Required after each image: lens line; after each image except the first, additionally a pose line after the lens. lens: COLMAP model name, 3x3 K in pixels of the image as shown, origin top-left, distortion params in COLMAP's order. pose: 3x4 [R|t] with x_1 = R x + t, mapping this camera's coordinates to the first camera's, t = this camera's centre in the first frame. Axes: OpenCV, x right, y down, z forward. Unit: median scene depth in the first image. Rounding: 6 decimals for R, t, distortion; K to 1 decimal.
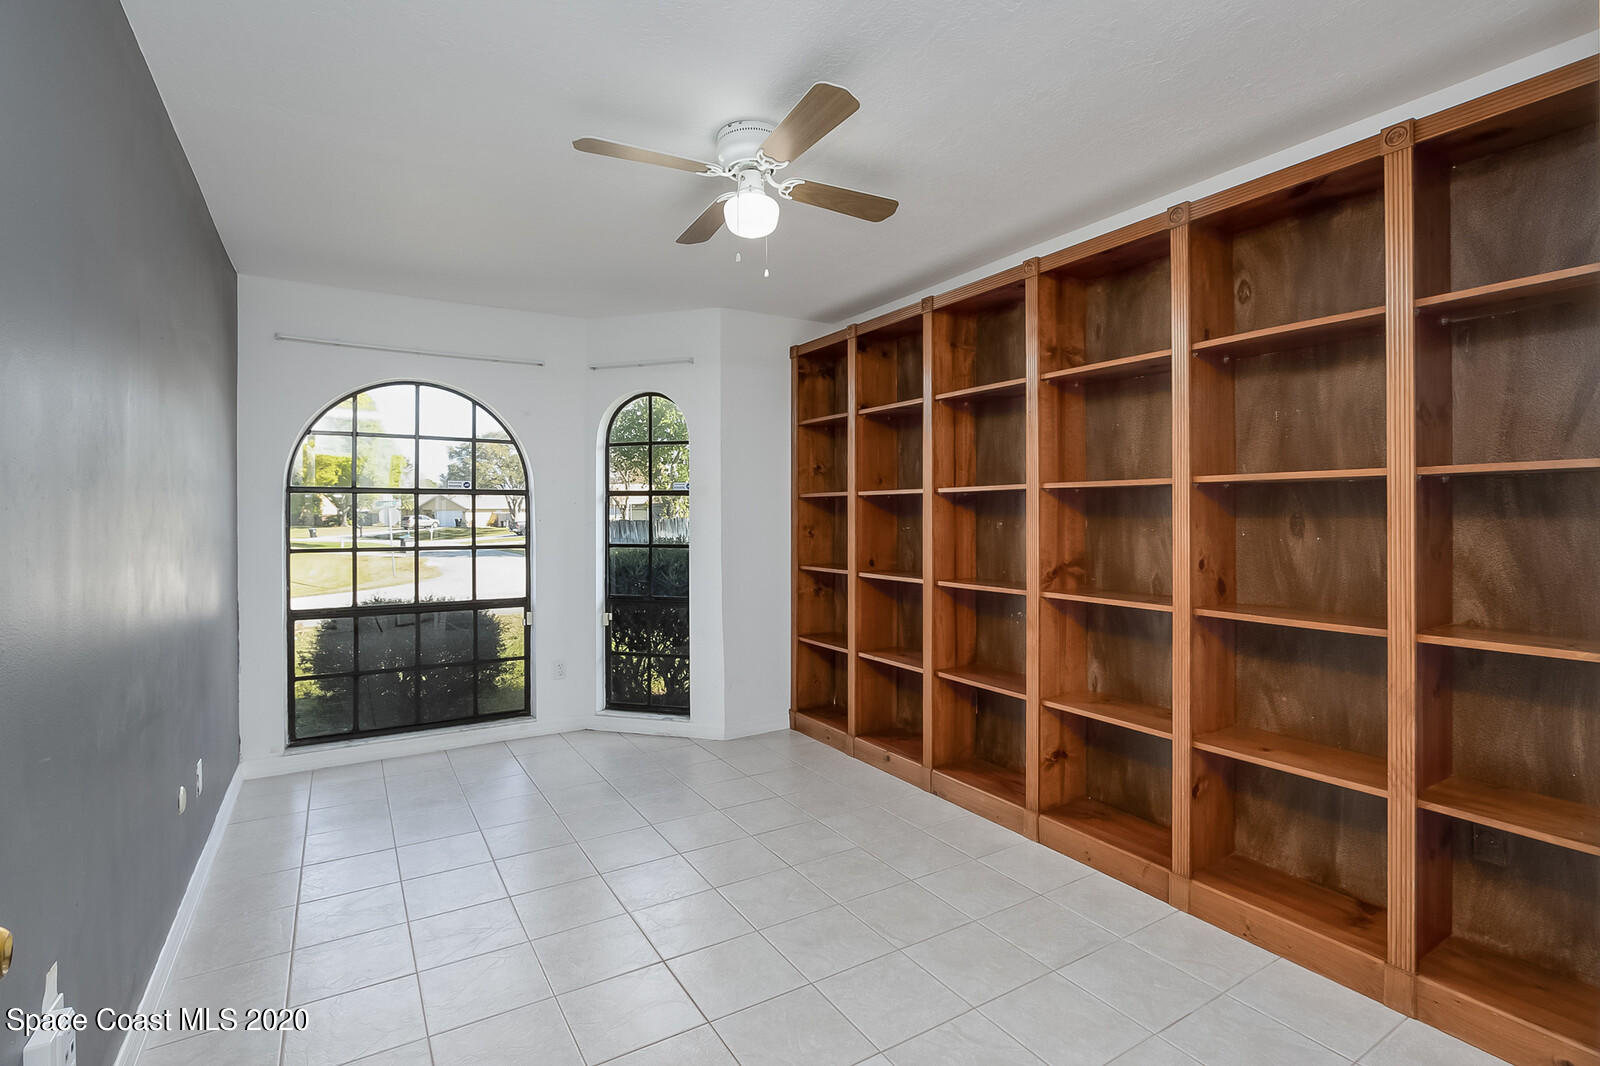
lens RADIAL K [[747.5, 0, 784.7], [0, 747.5, 519.8], [0, 0, 1]] dist [-0.010849, 0.001077]
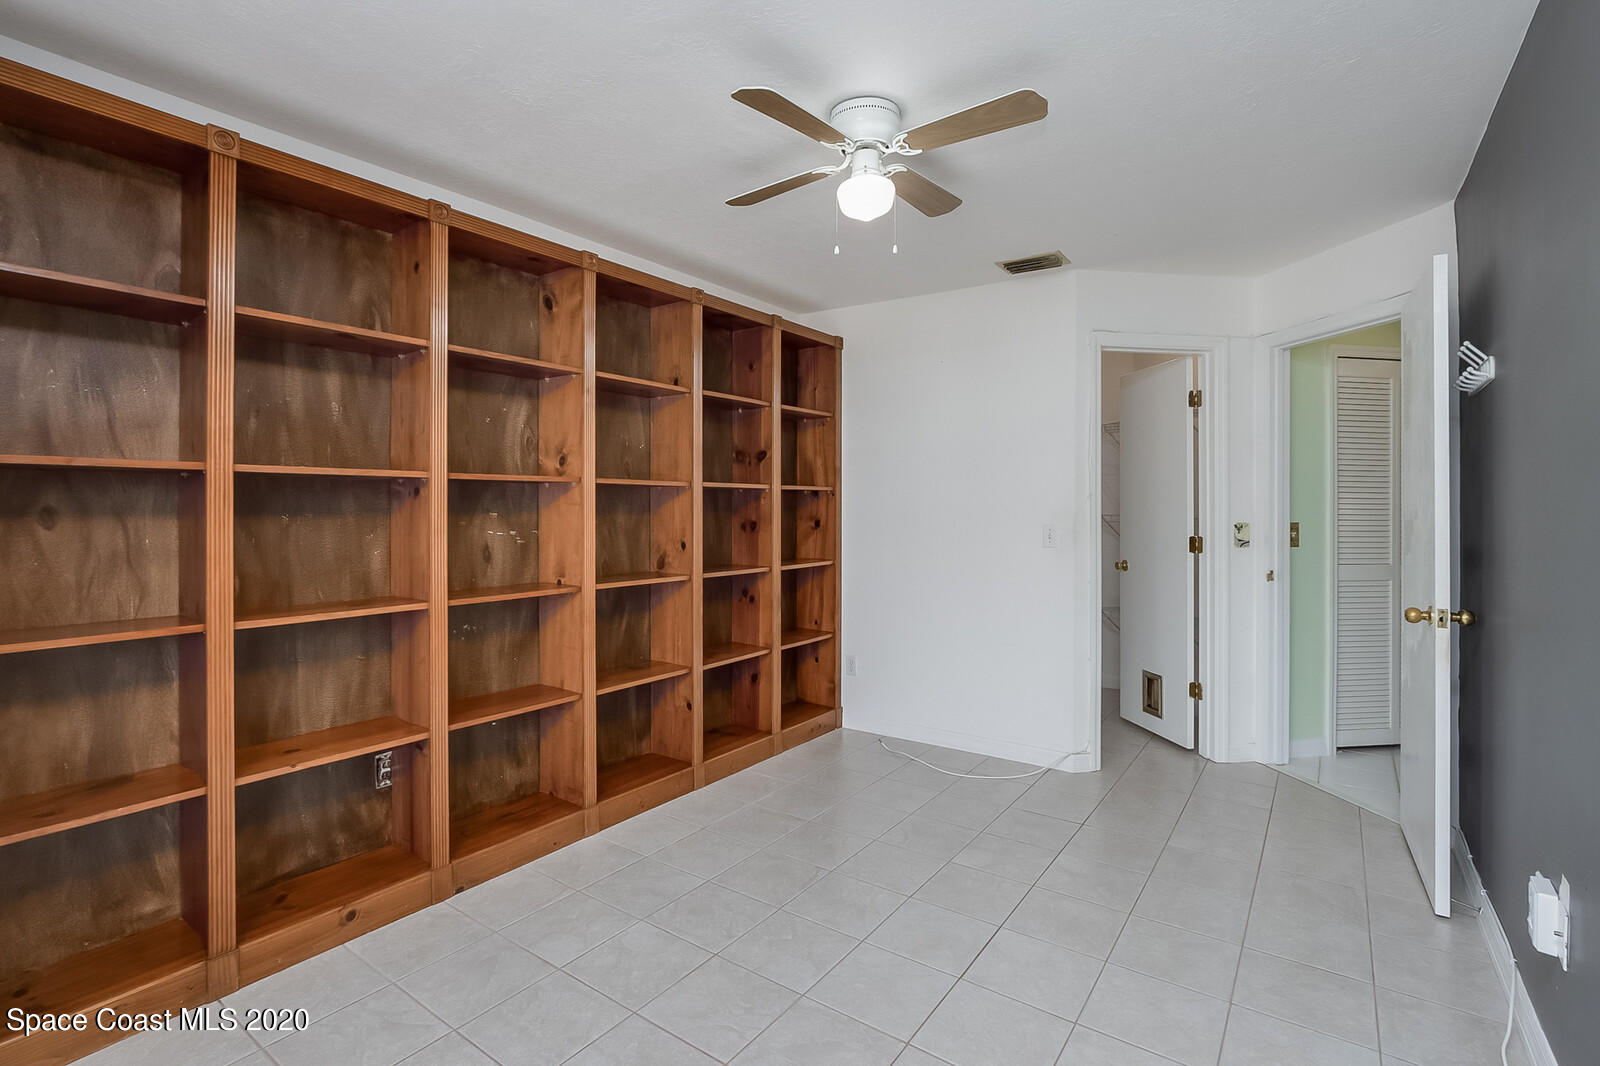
lens RADIAL K [[747.5, 0, 784.7], [0, 747.5, 519.8], [0, 0, 1]] dist [-0.010849, 0.001077]
pose [[-0.373678, -0.013533, 0.927460, -0.405645], [0.018813, 0.999577, 0.022166, -0.003297], [-0.927368, 0.025731, -0.373266, 0.669283]]
